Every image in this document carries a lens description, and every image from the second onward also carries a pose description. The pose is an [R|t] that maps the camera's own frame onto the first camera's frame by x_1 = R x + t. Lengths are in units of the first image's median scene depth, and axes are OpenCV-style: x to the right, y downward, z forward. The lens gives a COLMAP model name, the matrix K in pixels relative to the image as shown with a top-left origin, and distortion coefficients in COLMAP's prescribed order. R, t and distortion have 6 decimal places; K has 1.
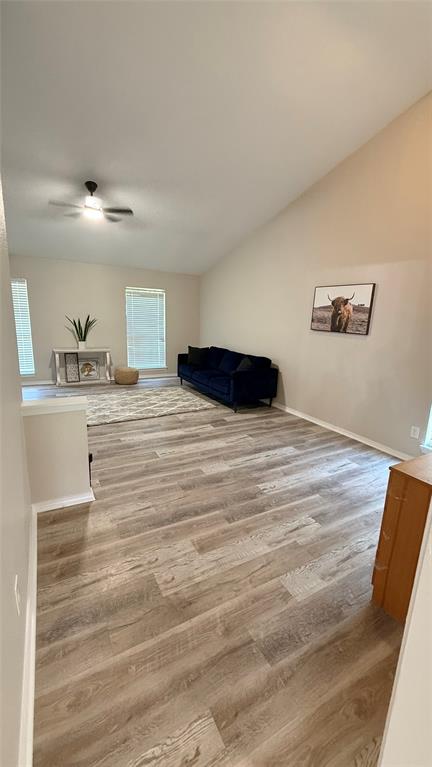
lens RADIAL K [[306.2, 0, 219.5], [0, 306.2, 386.9], [0, 0, 1]] dist [0.001131, 0.000134]
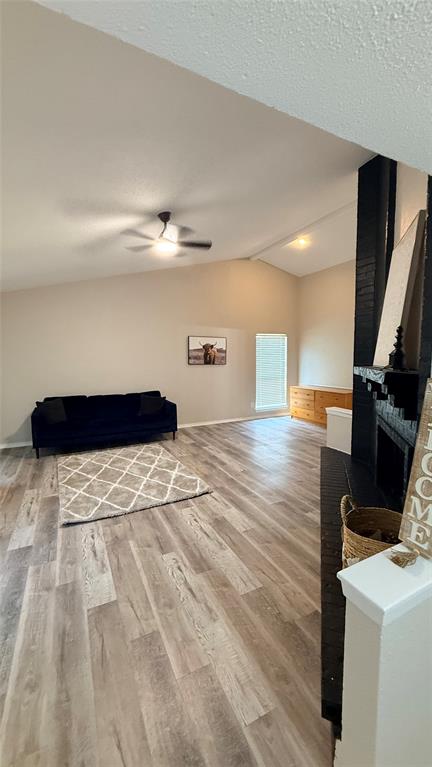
lens RADIAL K [[306.2, 0, 216.2], [0, 306.2, 381.6], [0, 0, 1]] dist [0.001131, 0.000134]
pose [[0.037390, -0.112760, 0.992919, -1.254222], [0.236569, 0.966368, 0.100836, -0.243431], [-0.970895, 0.231124, 0.062808, 0.870237]]
